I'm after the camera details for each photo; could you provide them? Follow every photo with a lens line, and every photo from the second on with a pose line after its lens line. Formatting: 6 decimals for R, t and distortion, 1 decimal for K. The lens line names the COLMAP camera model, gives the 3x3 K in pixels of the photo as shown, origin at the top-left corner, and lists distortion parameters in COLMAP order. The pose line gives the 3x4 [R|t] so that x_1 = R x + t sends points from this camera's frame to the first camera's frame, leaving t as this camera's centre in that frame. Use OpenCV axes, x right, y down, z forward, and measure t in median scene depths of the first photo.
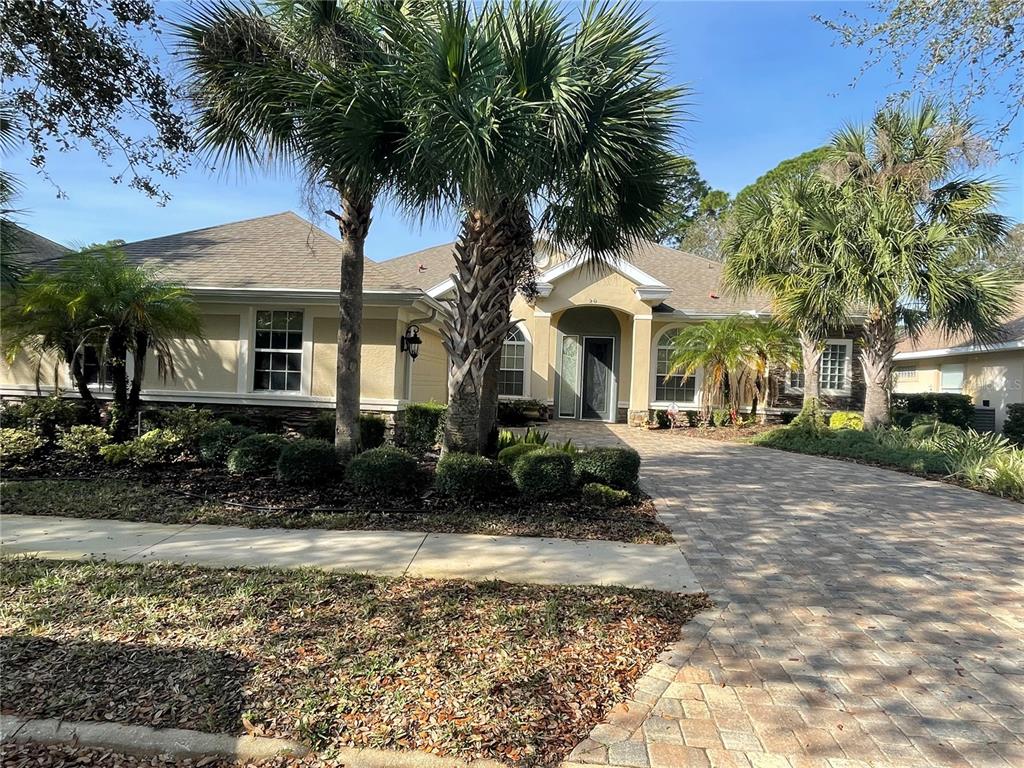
lens RADIAL K [[619.6, 0, 512.0], [0, 619.6, 384.0], [0, 0, 1]] dist [0.005613, -0.000537]
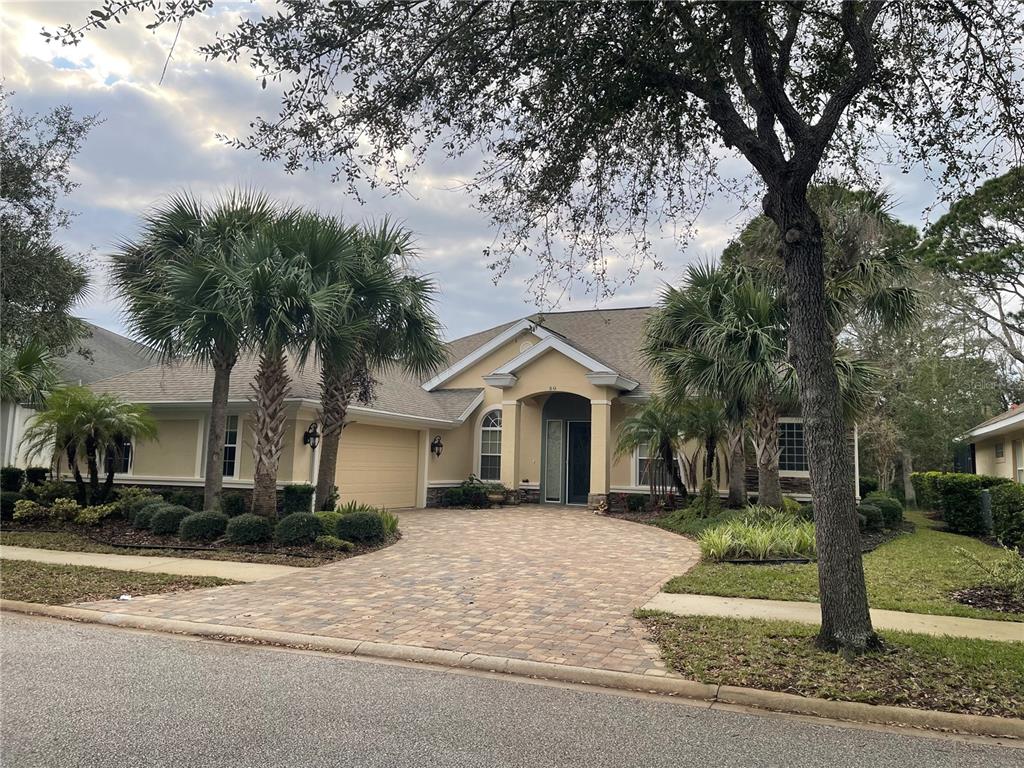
lens RADIAL K [[775.1, 0, 512.0], [0, 775.1, 384.0], [0, 0, 1]] dist [0.083768, -0.093901]
pose [[0.960106, -0.039930, -0.276772, 0.425299], [0.008854, 0.993597, -0.112631, 0.006365], [0.279497, 0.105687, 0.954312, -0.269059]]
